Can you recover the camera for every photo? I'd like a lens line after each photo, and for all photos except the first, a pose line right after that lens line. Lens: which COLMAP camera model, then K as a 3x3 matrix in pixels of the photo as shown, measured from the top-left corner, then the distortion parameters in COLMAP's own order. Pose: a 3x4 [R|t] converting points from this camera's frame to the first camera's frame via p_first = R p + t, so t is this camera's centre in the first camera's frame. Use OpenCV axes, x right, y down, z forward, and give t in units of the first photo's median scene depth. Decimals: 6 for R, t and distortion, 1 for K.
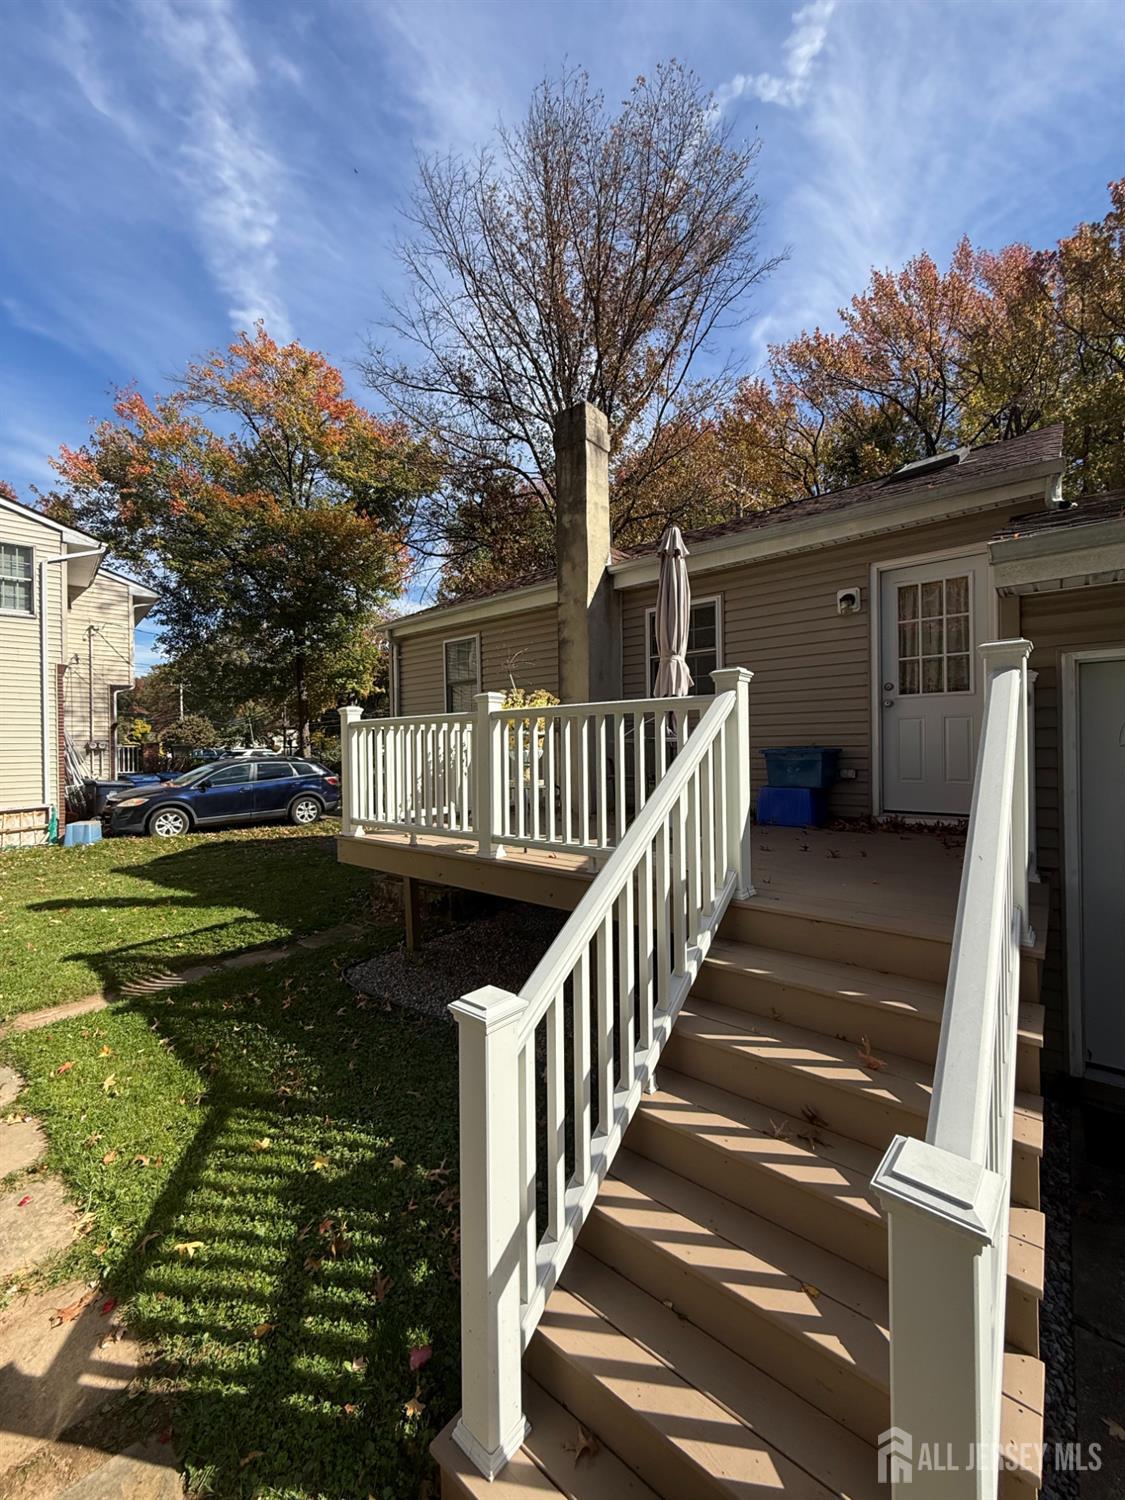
lens RADIAL K [[598.0, 0, 563.4], [0, 598.0, 749.3], [0, 0, 1]] dist [-0.000668, 0.000068]
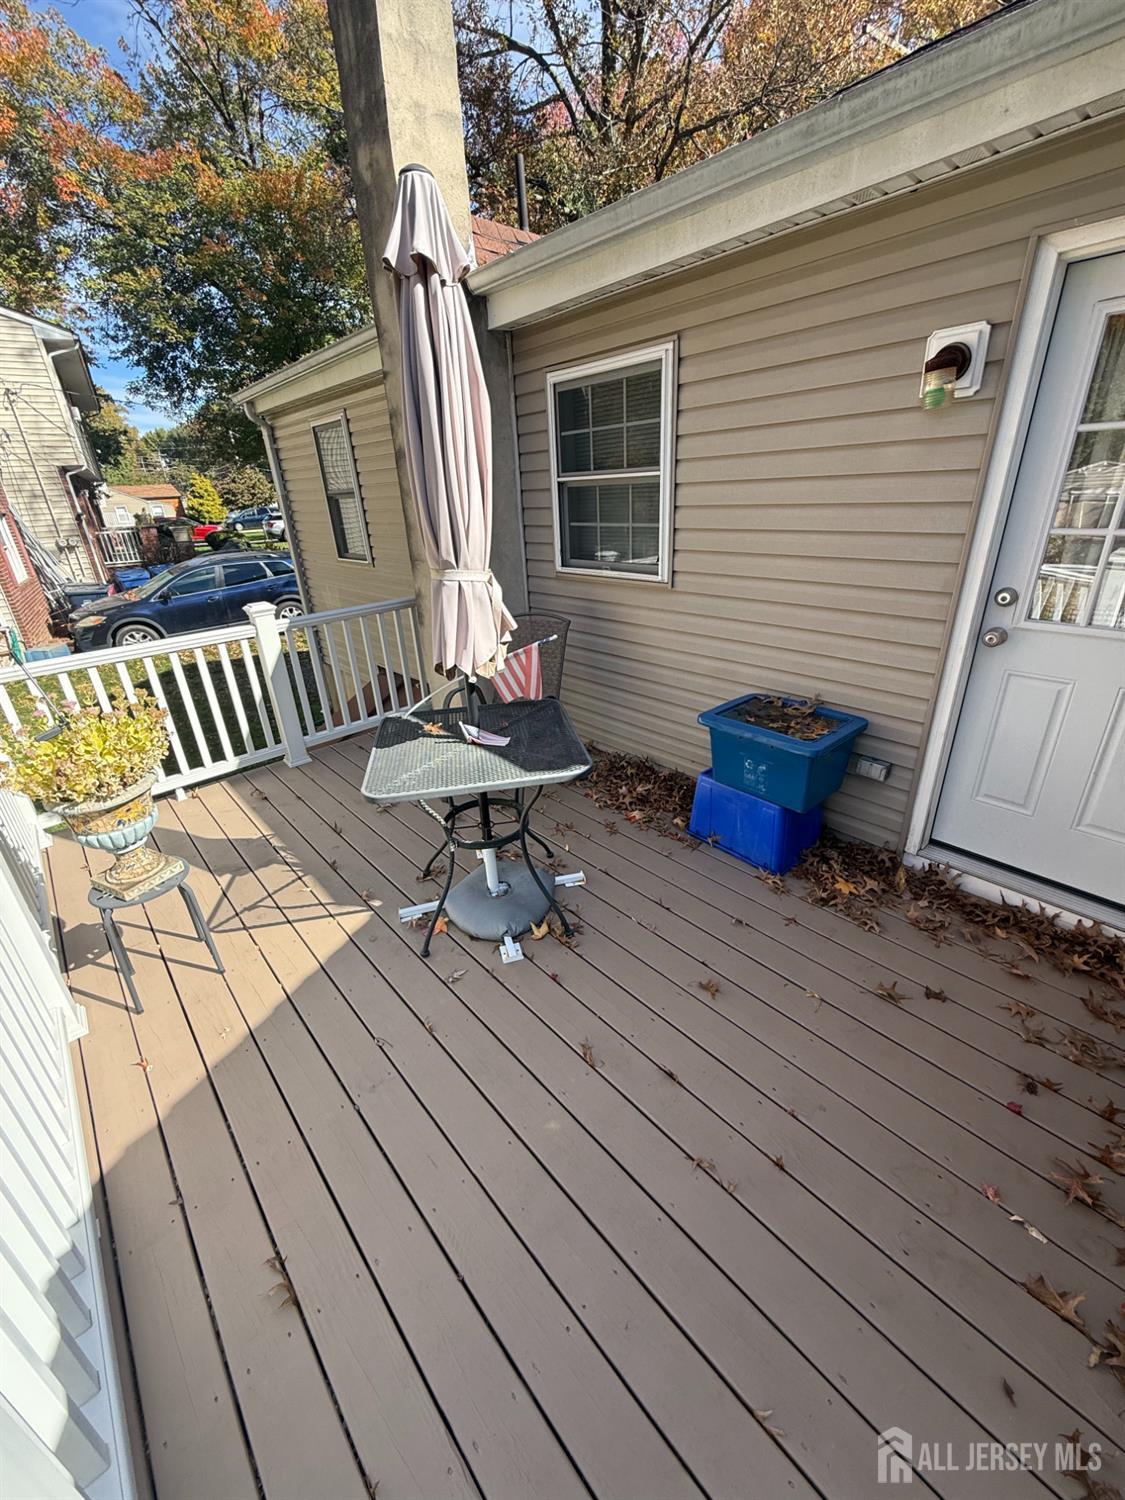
lens RADIAL K [[598.0, 0, 559.8], [0, 598.0, 751.7], [0, 0, 1]] dist [-0.000668, 0.000068]
pose [[0.988455, 0.029417, -0.148634, 0.253838], [0.034342, 0.911945, 0.408874, -0.162266], [0.147574, -0.409257, 0.900406, 0.449310]]
